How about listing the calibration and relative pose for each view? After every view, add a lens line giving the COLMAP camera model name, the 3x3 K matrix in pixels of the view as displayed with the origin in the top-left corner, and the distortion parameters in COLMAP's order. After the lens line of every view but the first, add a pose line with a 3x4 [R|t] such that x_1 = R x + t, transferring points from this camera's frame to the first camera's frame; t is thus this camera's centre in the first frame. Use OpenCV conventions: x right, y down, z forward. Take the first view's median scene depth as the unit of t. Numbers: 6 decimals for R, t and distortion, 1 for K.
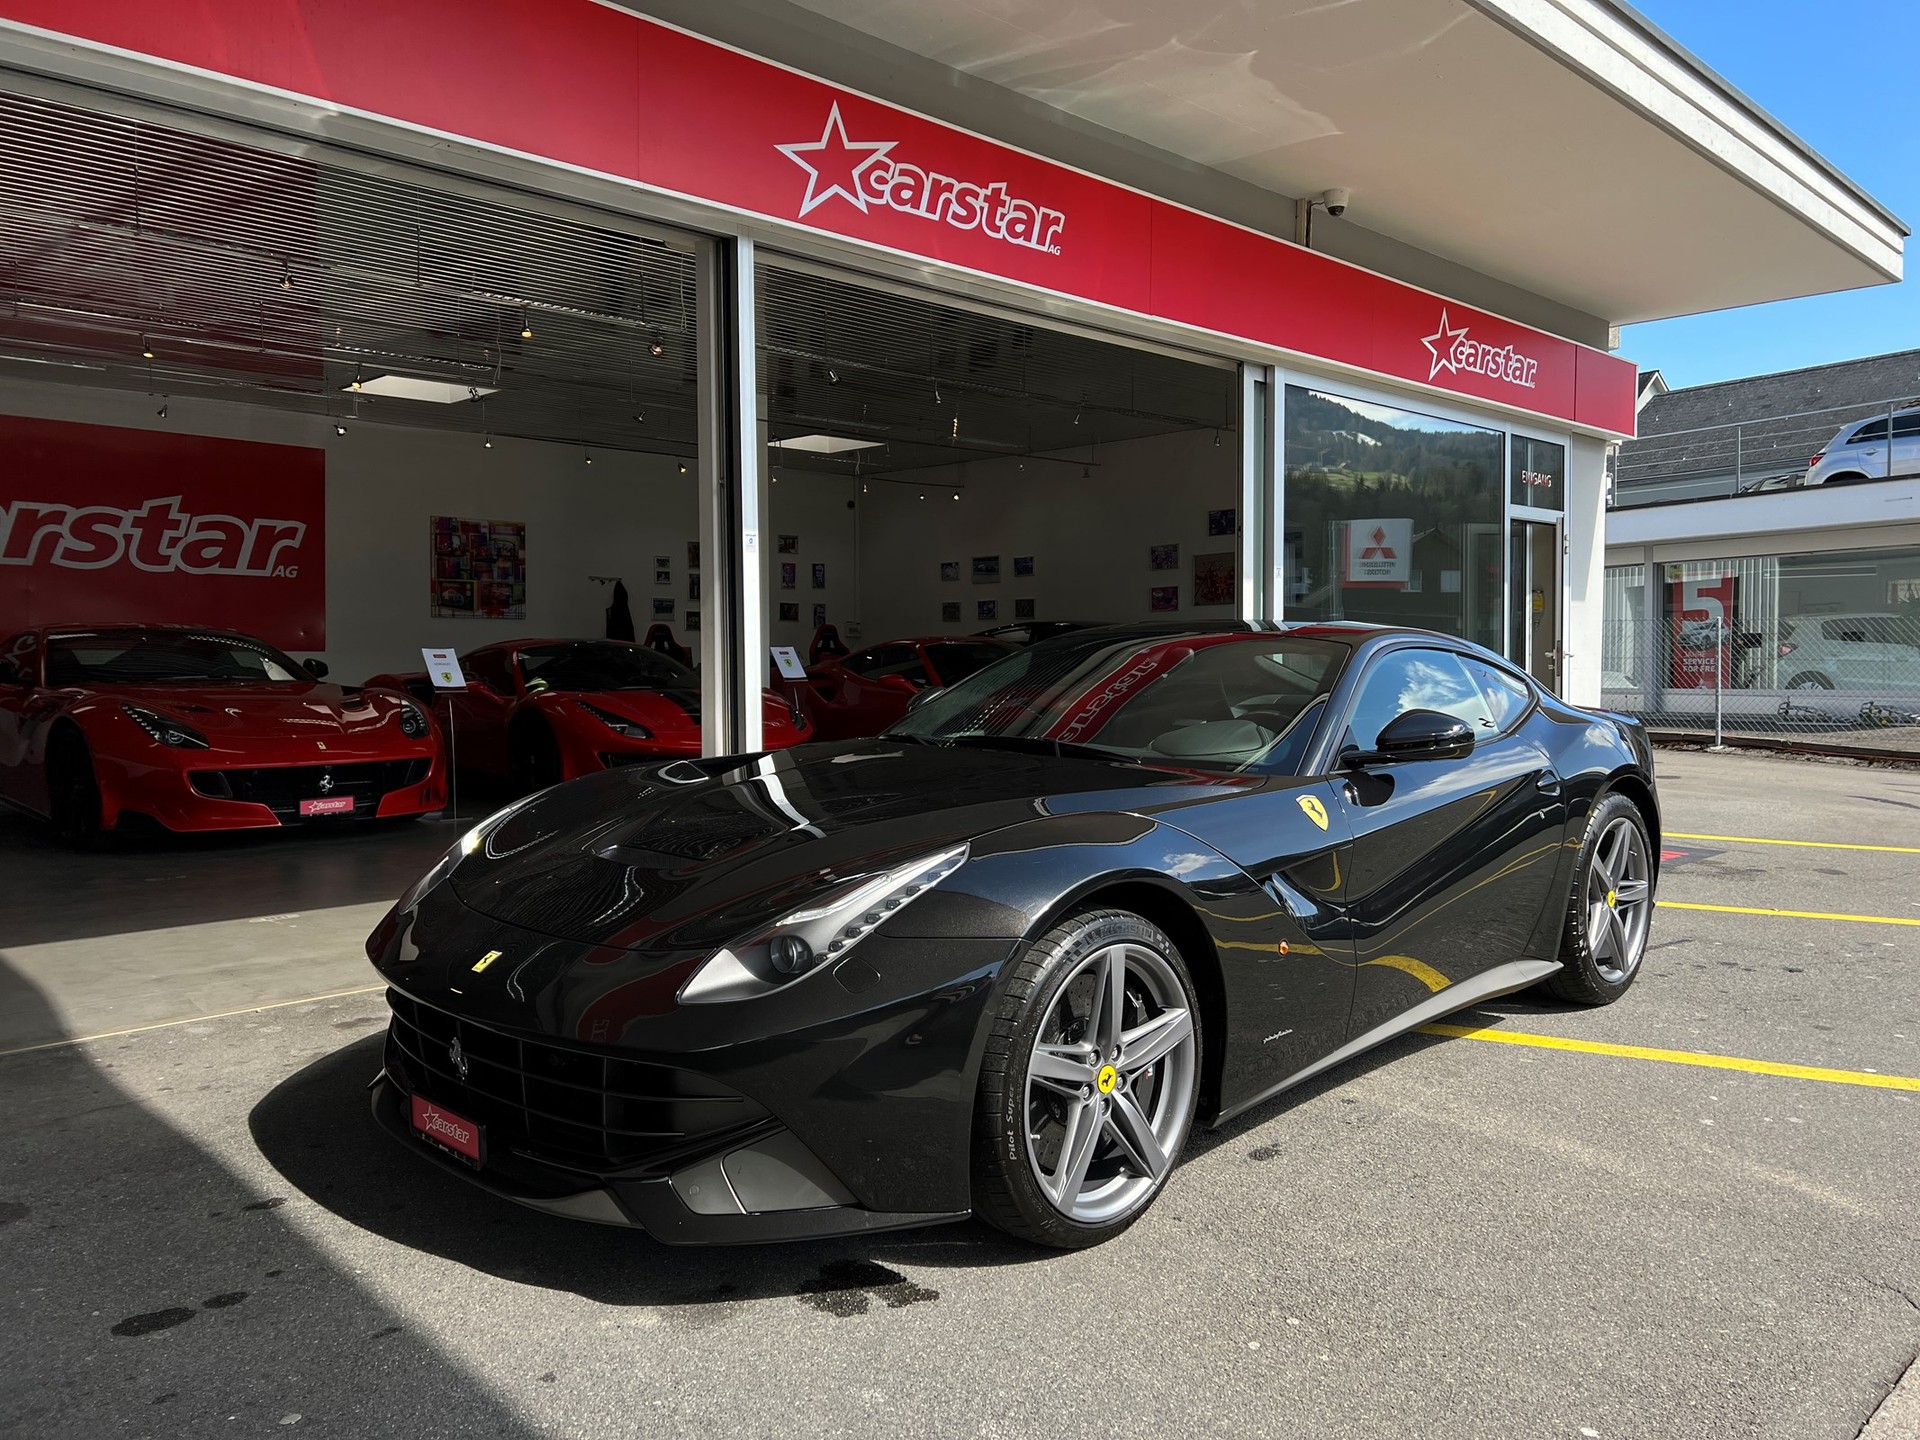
lens RADIAL K [[1436.3, 0, 958.3], [0, 1436.3, 709.3], [0, 0, 1]] dist [0.041507, -0.040538]
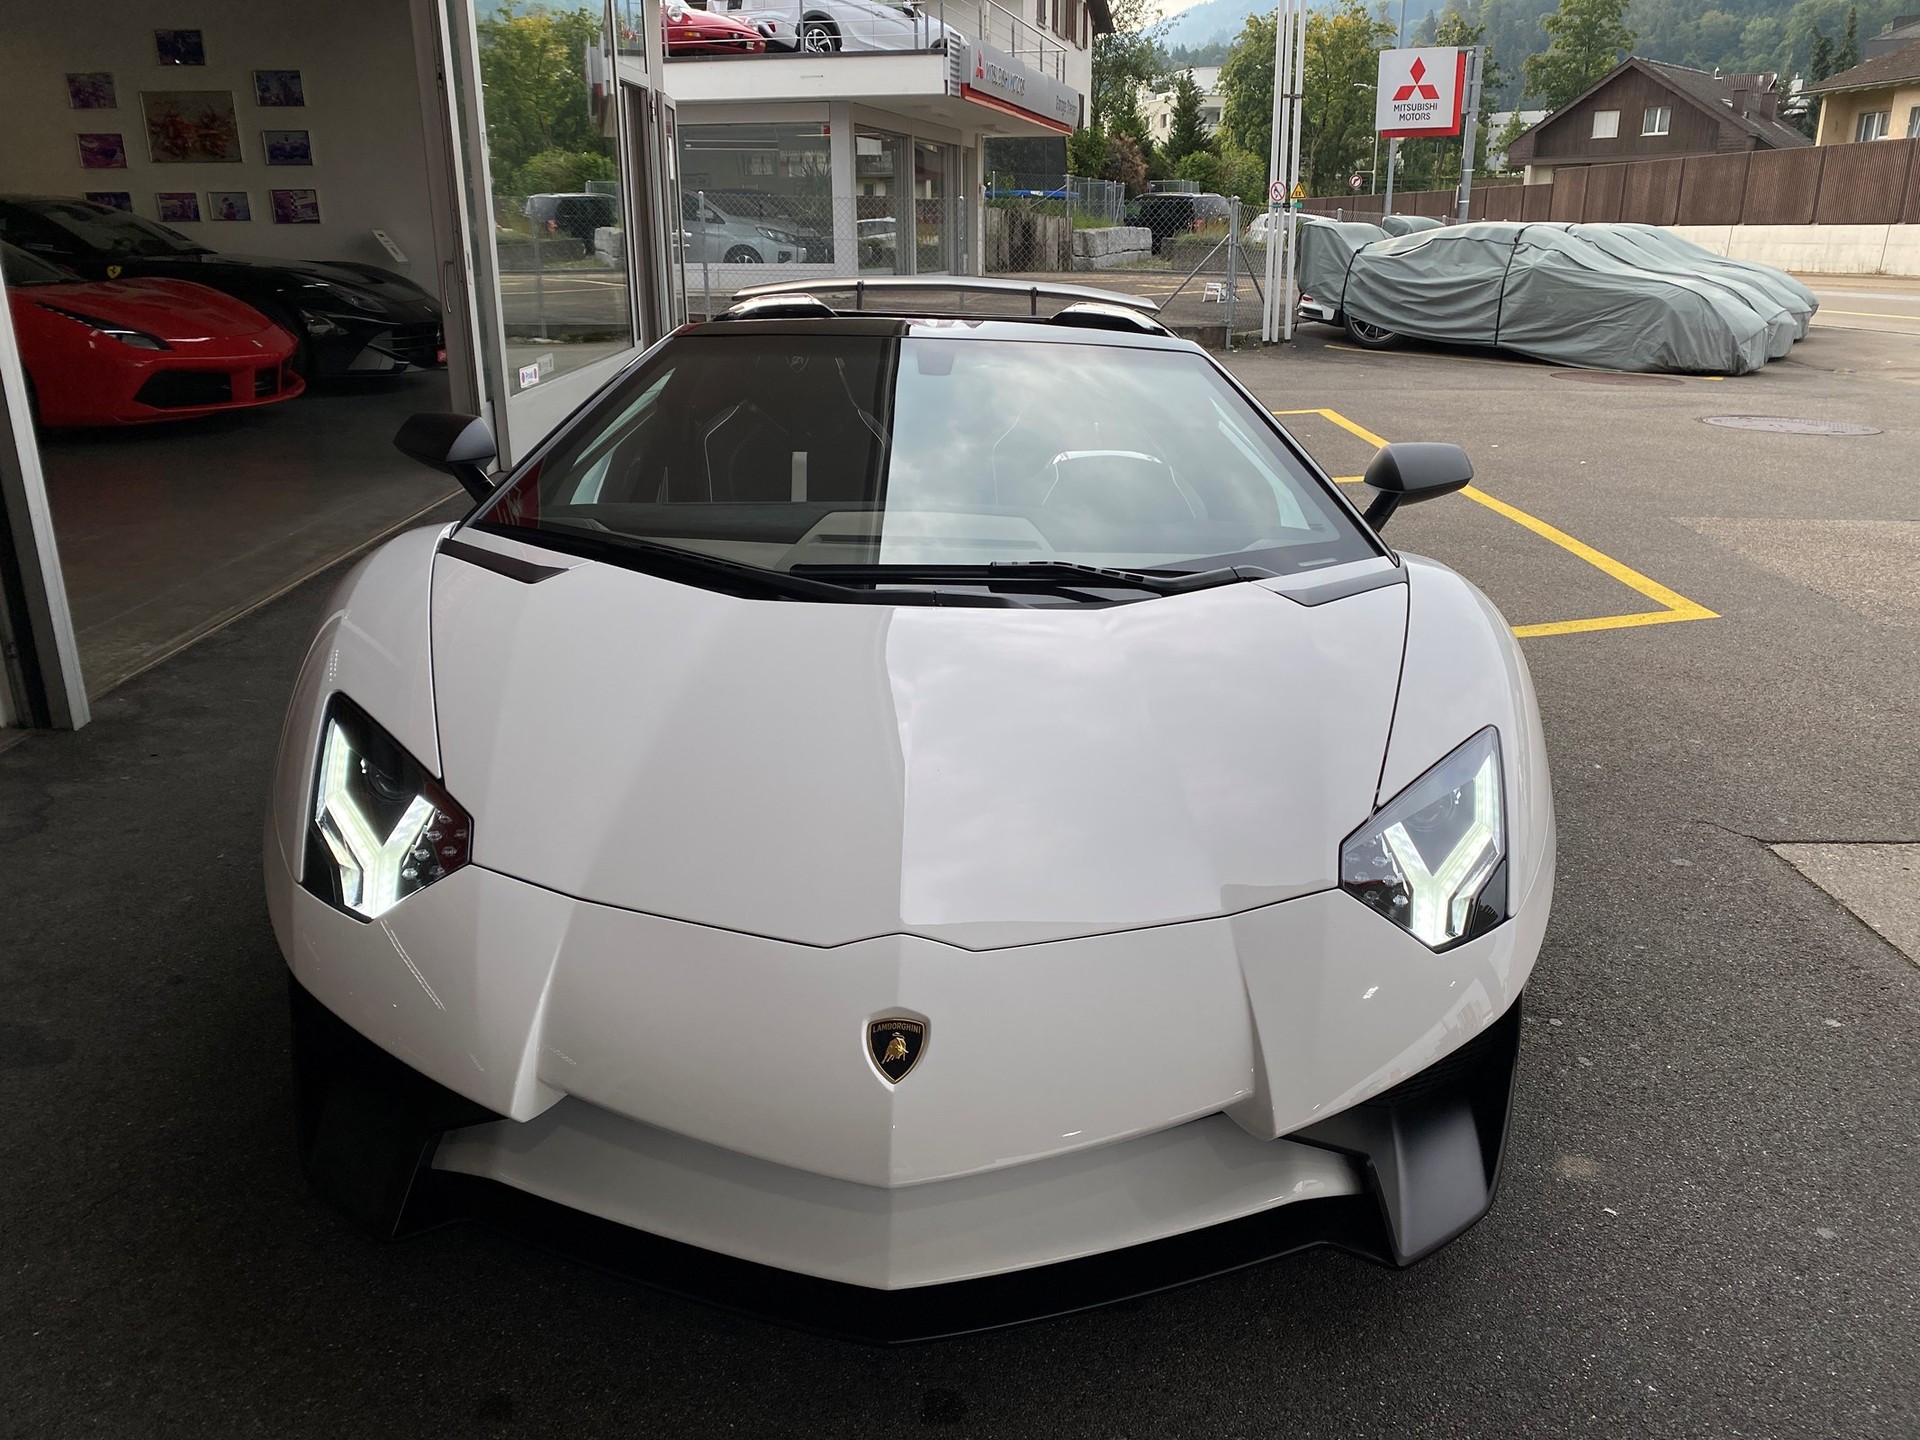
lens RADIAL K [[1479.1, 0, 955.0], [0, 1479.1, 679.6], [0, 0, 1]] dist [0.025541, -0.011165]
pose [[0.714419, -0.202294, 0.669838, -0.206706], [0.019032, 0.962560, 0.270399, -0.023897], [-0.699459, -0.180430, 0.691521, 0.191538]]
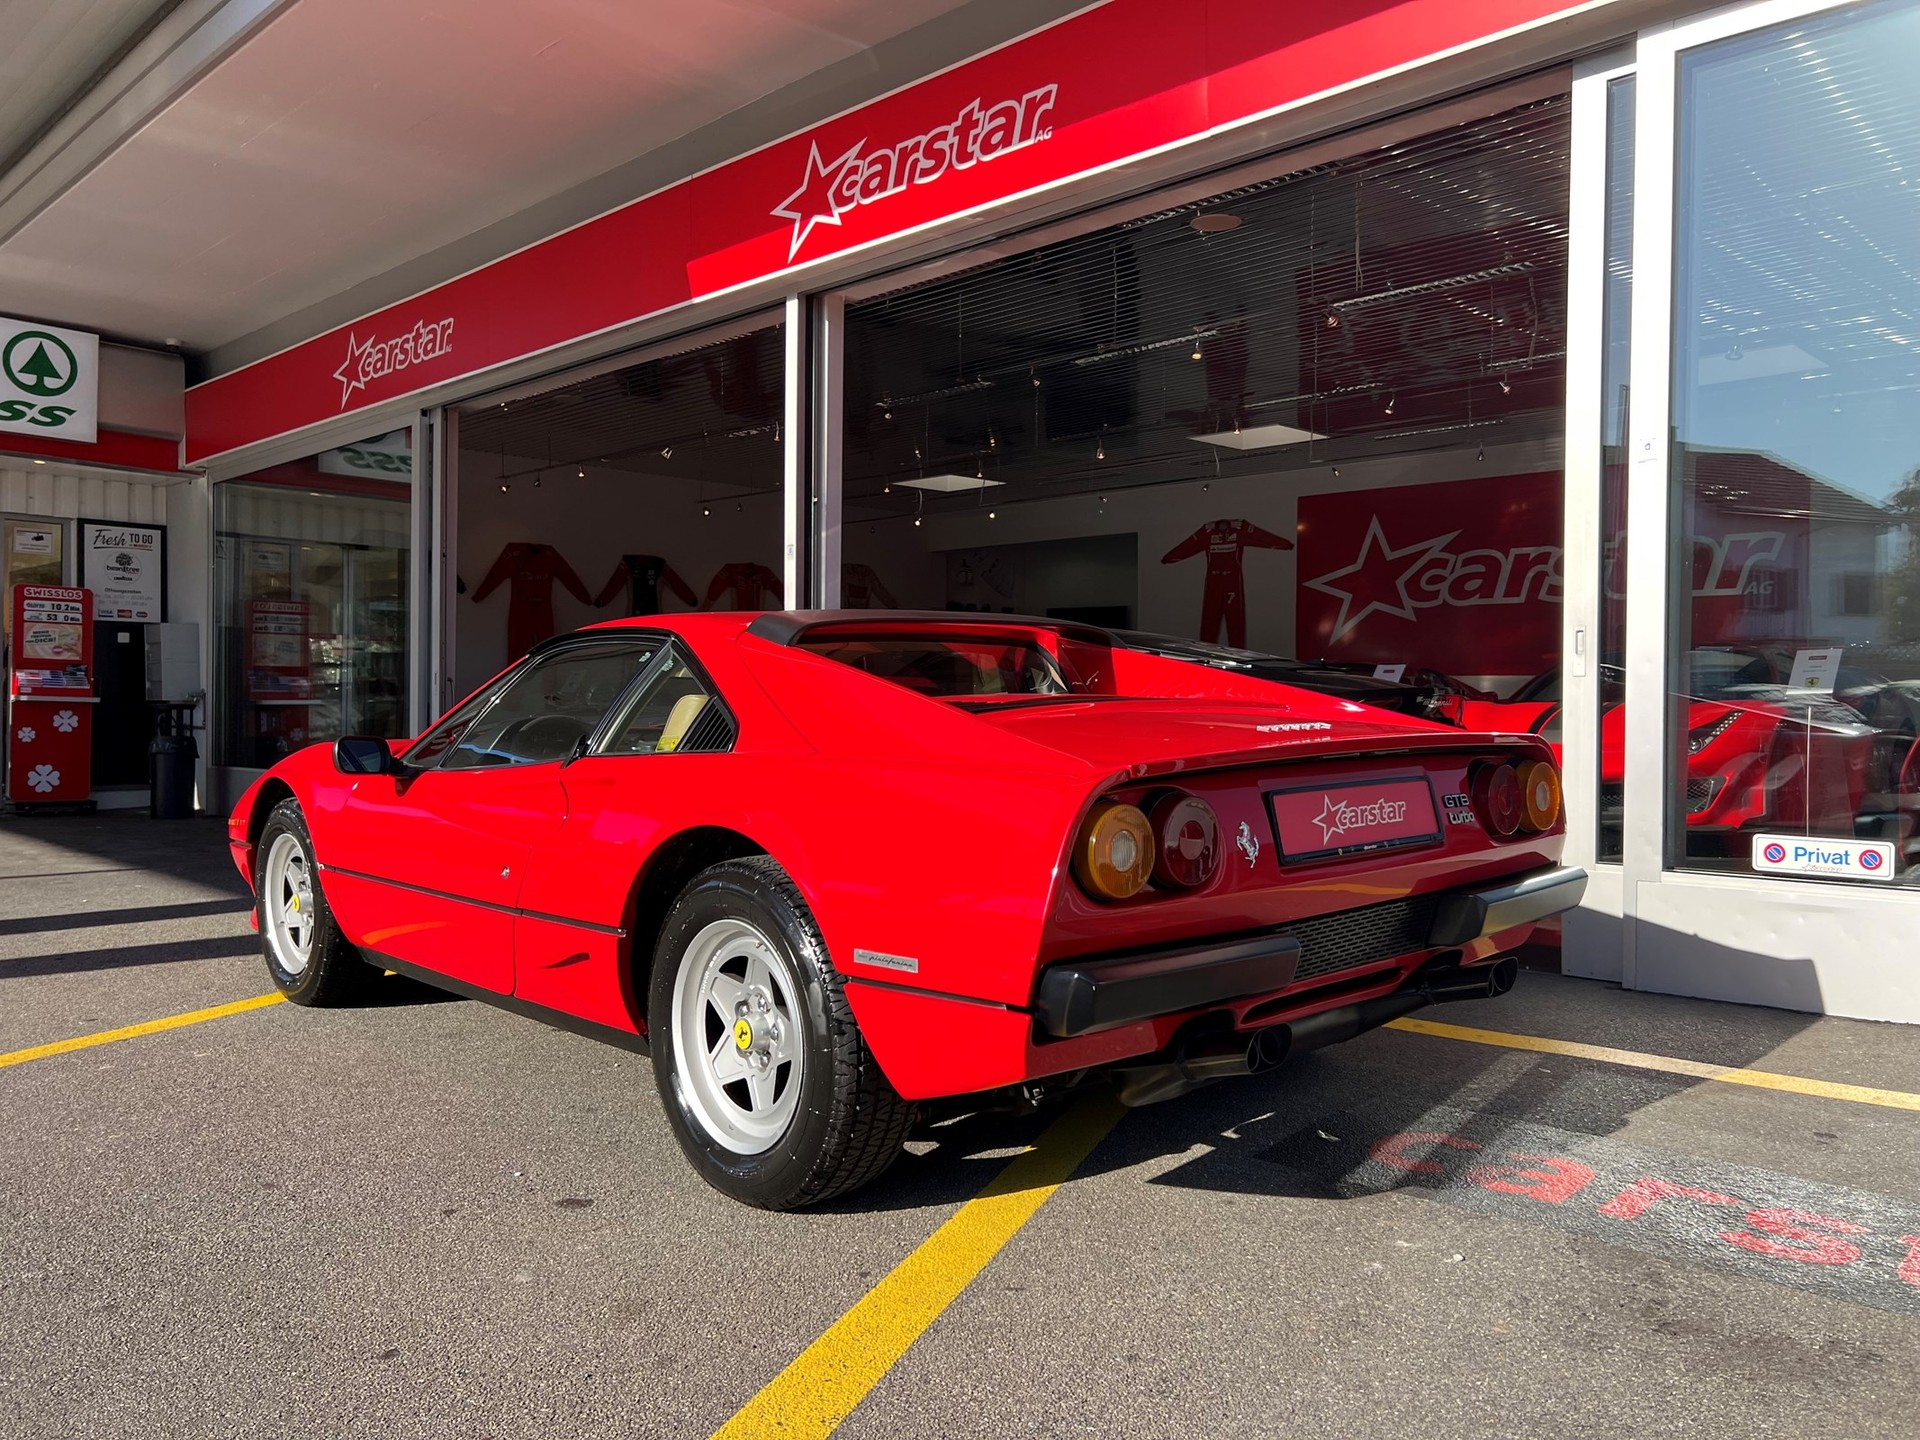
lens RADIAL K [[1442.0, 0, 953.3], [0, 1442.0, 735.9], [0, 0, 1]] dist [0.038895, -0.033726]
pose [[0.026616, 0.021998, -0.999404, 0.702227], [-0.044991, 0.998771, 0.020786, 0.003268], [0.998633, 0.044411, 0.027573, 0.745408]]
